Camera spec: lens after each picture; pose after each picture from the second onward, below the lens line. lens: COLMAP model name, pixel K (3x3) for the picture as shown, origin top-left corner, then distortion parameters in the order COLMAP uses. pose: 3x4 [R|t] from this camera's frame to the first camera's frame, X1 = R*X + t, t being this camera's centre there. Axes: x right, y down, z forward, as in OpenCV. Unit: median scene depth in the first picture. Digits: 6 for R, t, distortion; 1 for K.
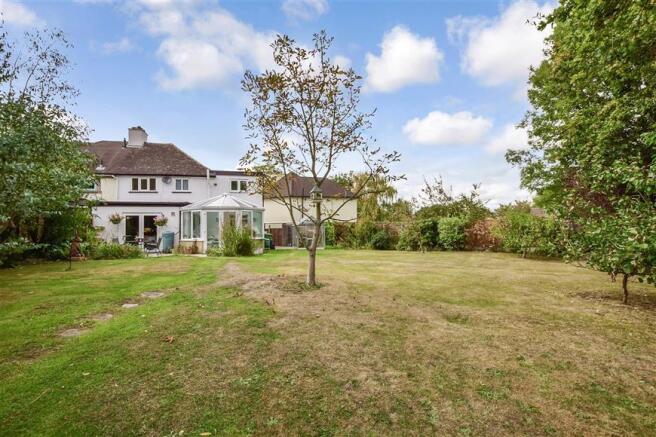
lens RADIAL K [[289.9, 0, 328.0], [0, 289.9, 218.5], [0, 0, 1]] dist [-0.034902, 0.006189]
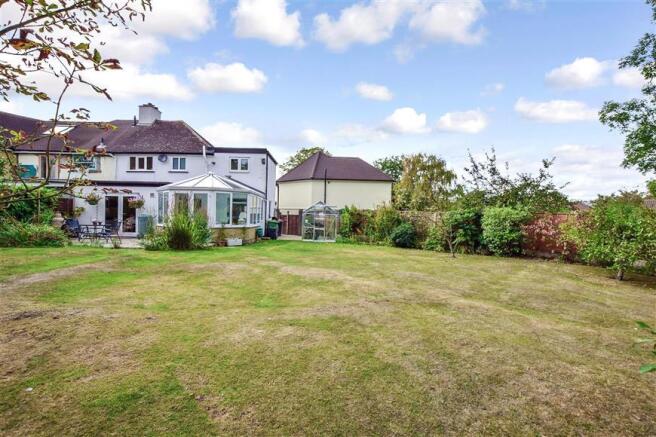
lens RADIAL K [[289.9, 0, 328.0], [0, 289.9, 218.5], [0, 0, 1]] dist [-0.034902, 0.006189]
pose [[0.973981, 0.036317, -0.223702, 0.164976], [-0.026492, 0.998555, 0.046766, 0.000882], [0.225077, -0.039623, 0.973535, 0.223432]]
